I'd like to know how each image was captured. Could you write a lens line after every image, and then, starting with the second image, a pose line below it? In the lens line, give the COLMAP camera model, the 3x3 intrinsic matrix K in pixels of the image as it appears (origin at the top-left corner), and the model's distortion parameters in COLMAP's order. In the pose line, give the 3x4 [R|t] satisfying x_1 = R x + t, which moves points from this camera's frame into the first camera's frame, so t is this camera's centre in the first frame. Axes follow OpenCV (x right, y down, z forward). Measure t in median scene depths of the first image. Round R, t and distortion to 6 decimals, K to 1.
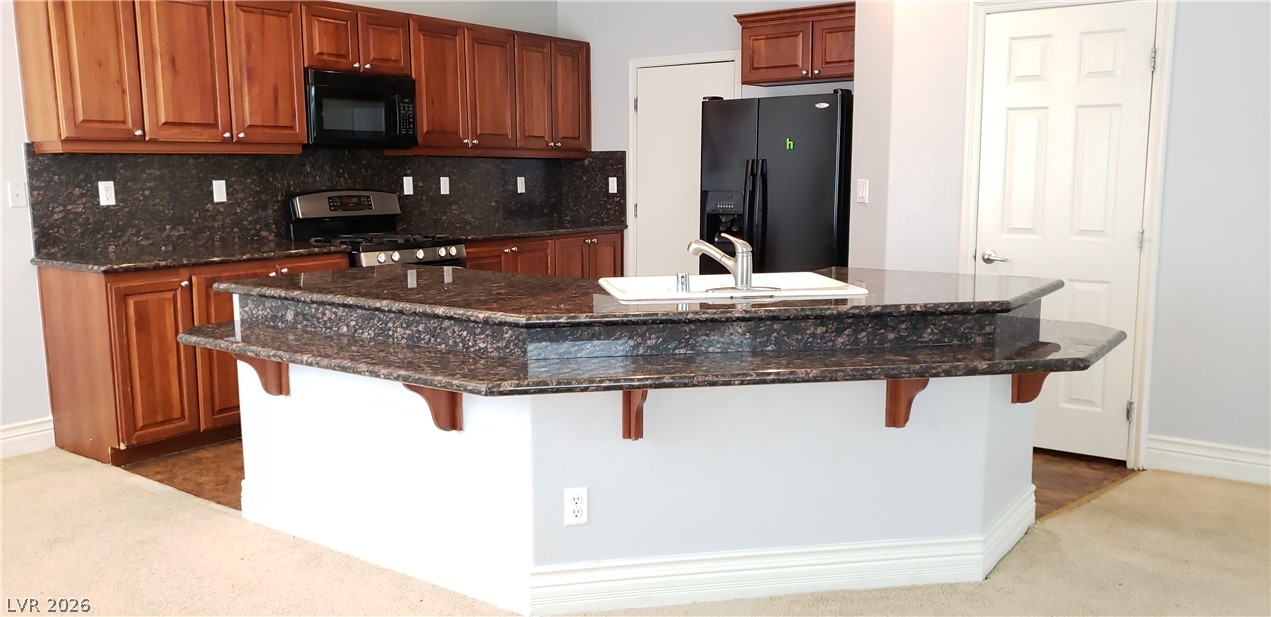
lens RADIAL K [[986.8, 0, 680.6], [0, 986.8, 316.4], [0, 0, 1]] dist [0.049576, -0.059350]
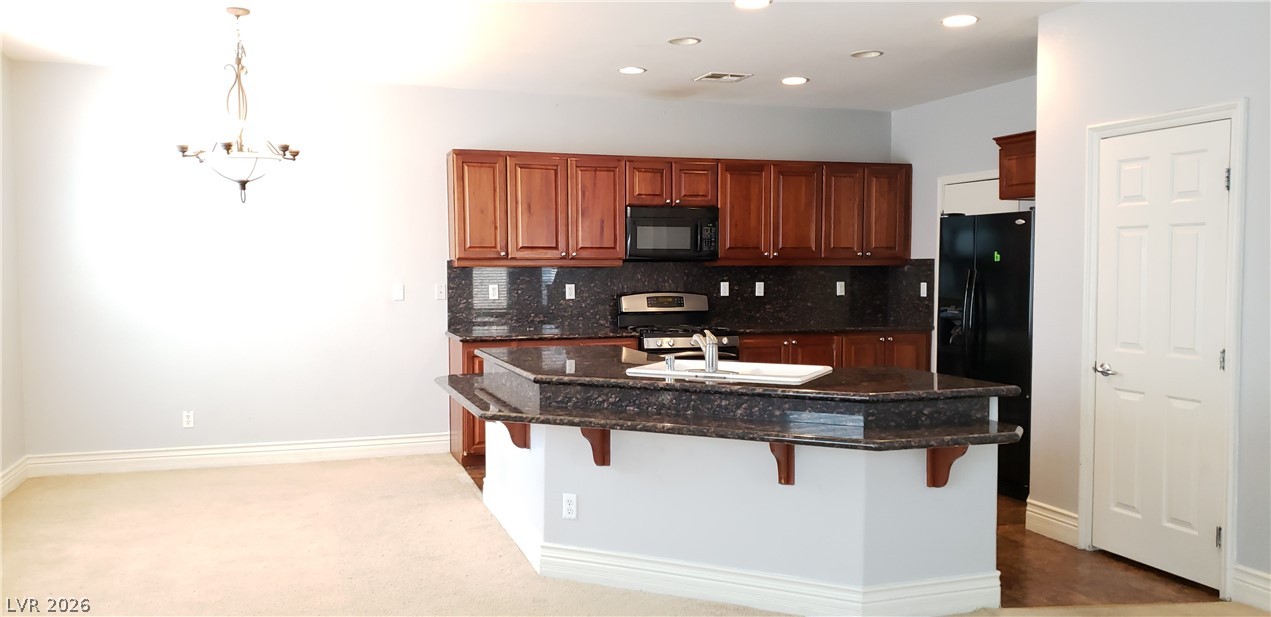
lens RADIAL K [[986.8, 0, 641.5], [0, 986.8, 313.1], [0, 0, 1]] dist [0.049576, -0.059350]
pose [[0.816221, 0.030881, -0.576914, 0.533686], [-0.088718, 0.993426, -0.072343, -0.000287], [0.570888, 0.110231, 0.813595, -0.121810]]
